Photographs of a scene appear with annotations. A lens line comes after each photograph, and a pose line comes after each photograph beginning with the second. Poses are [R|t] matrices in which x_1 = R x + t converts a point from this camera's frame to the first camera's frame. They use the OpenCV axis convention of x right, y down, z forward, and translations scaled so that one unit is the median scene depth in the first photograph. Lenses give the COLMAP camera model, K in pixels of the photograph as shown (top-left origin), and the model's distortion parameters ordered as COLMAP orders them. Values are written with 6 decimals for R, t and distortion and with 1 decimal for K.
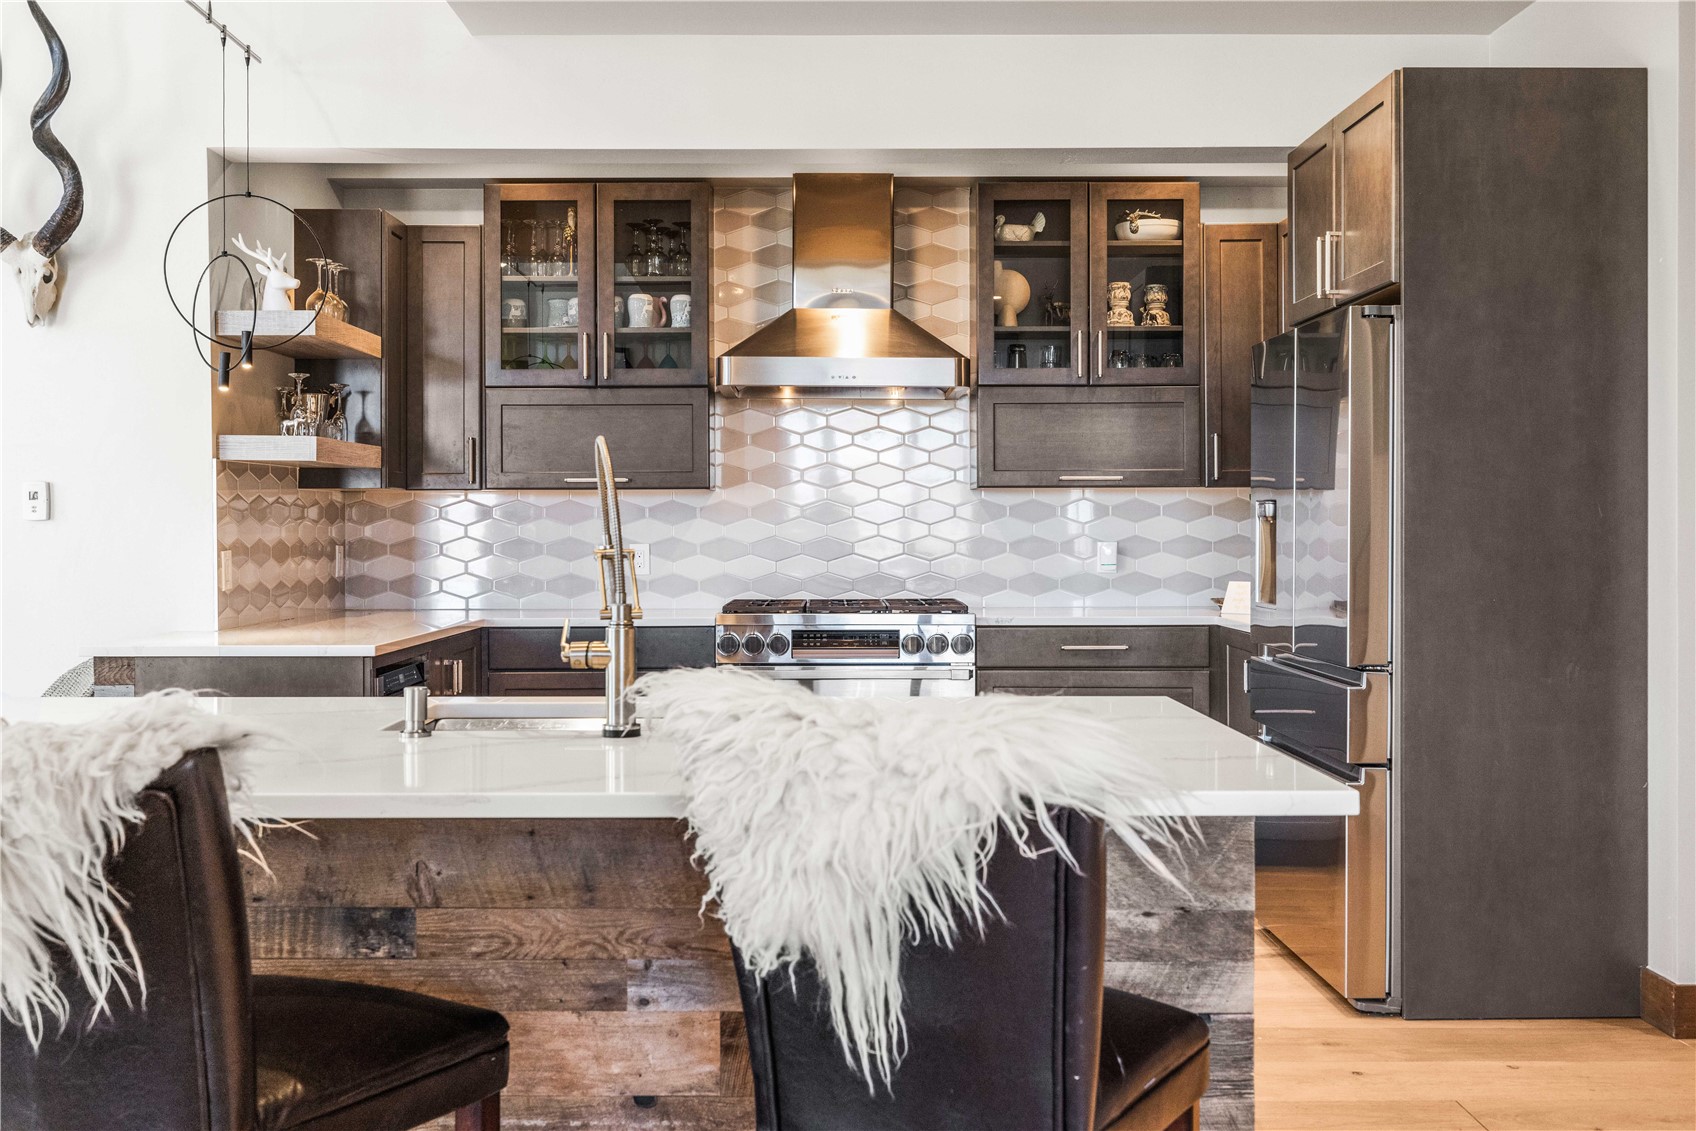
lens RADIAL K [[1643.2, 0, 840.9], [0, 1643.2, 551.8], [0, 0, 1]] dist [-0.016872, 0.000000]
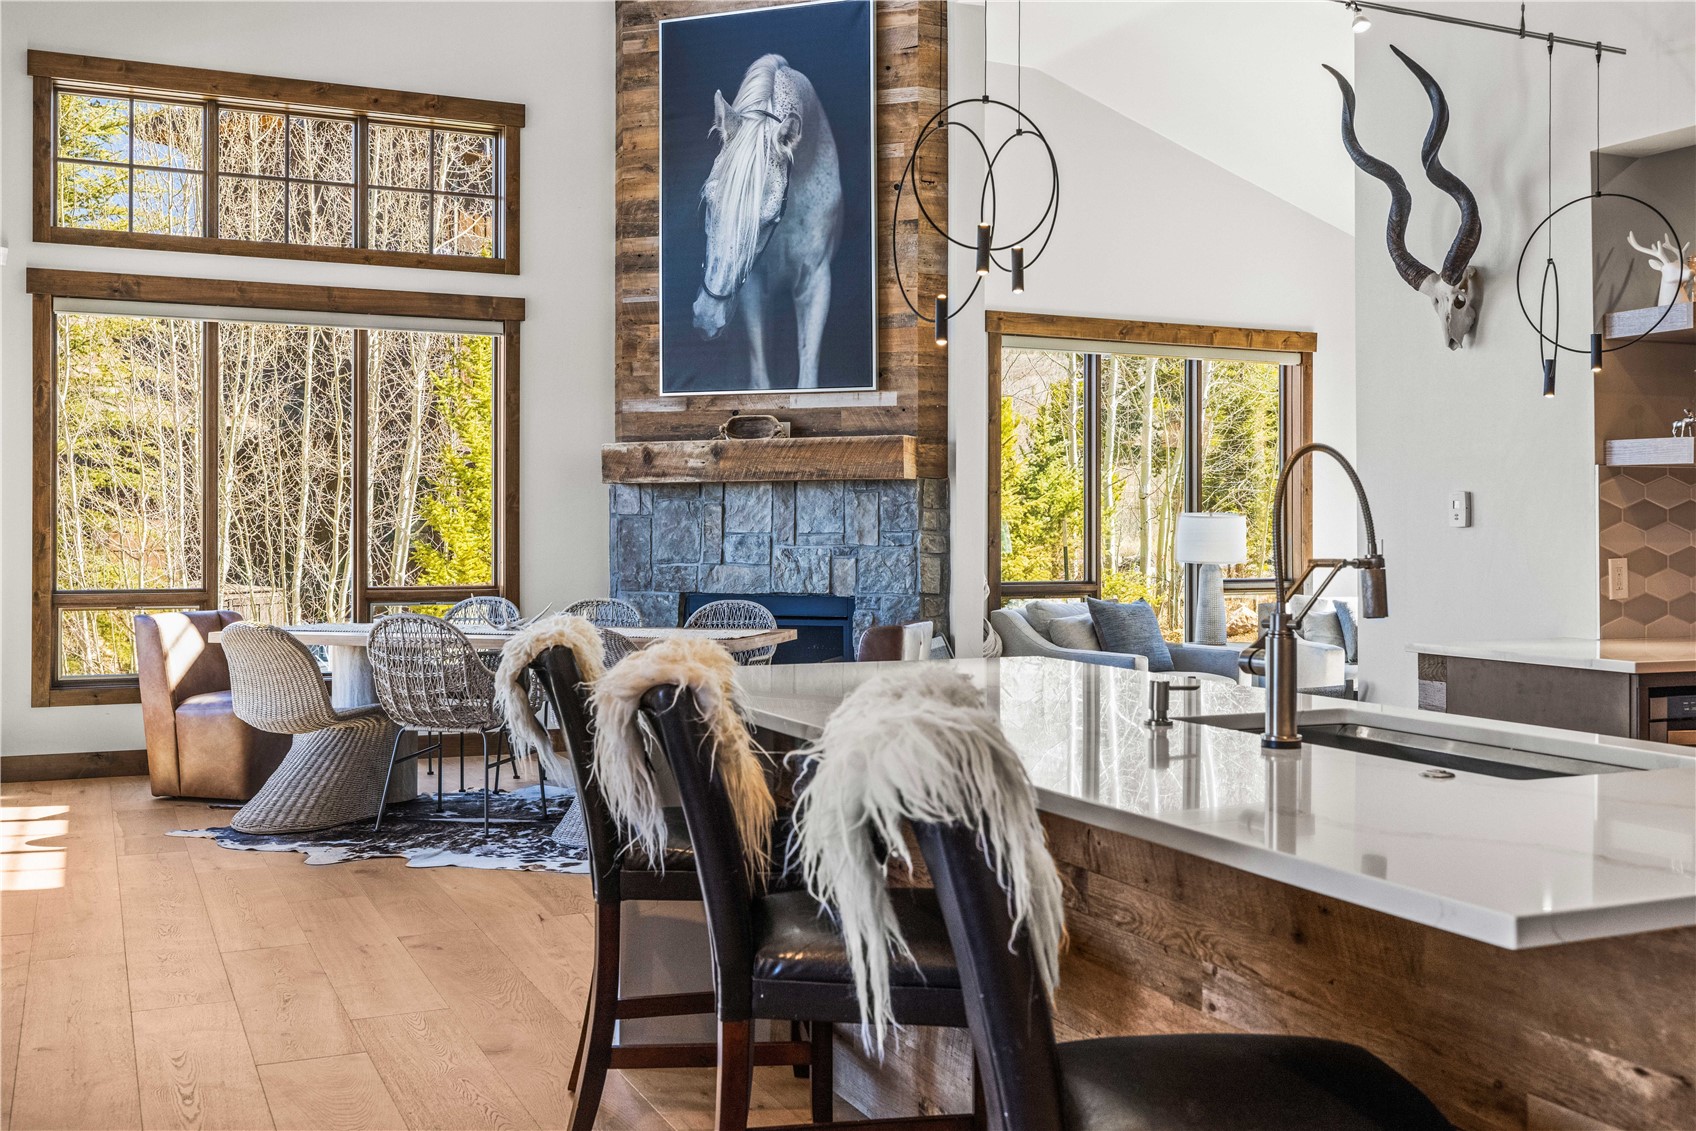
lens RADIAL K [[1643.2, 0, 845.1], [0, 1643.2, 564.2], [0, 0, 1]] dist [-0.016872, 0.000000]
pose [[0.402189, 0.019925, -0.915340, 0.701538], [-0.017164, 0.999752, 0.014221, -0.006687], [0.915396, 0.009991, 0.402431, 0.388581]]
